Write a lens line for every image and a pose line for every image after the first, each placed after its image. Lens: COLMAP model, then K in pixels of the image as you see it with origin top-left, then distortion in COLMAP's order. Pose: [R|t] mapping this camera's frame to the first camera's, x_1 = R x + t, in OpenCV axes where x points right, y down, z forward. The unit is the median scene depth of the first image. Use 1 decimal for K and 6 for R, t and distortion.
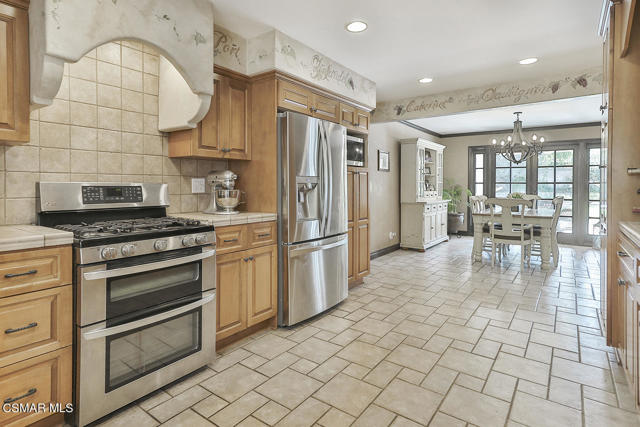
lens RADIAL K [[343.9, 0, 318.0], [0, 343.9, 188.2], [0, 0, 1]] dist [0.000359, 0.000435]
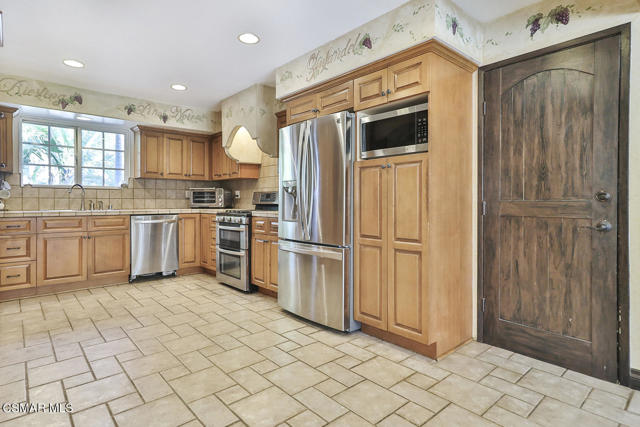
lens RADIAL K [[343.9, 0, 312.0], [0, 343.9, 199.3], [0, 0, 1]] dist [0.000359, 0.000435]
pose [[-0.222929, -0.005458, -0.974820, 0.894591], [-0.006670, 0.999969, -0.004074, 0.026077], [0.974812, 0.005593, -0.222958, 1.155809]]
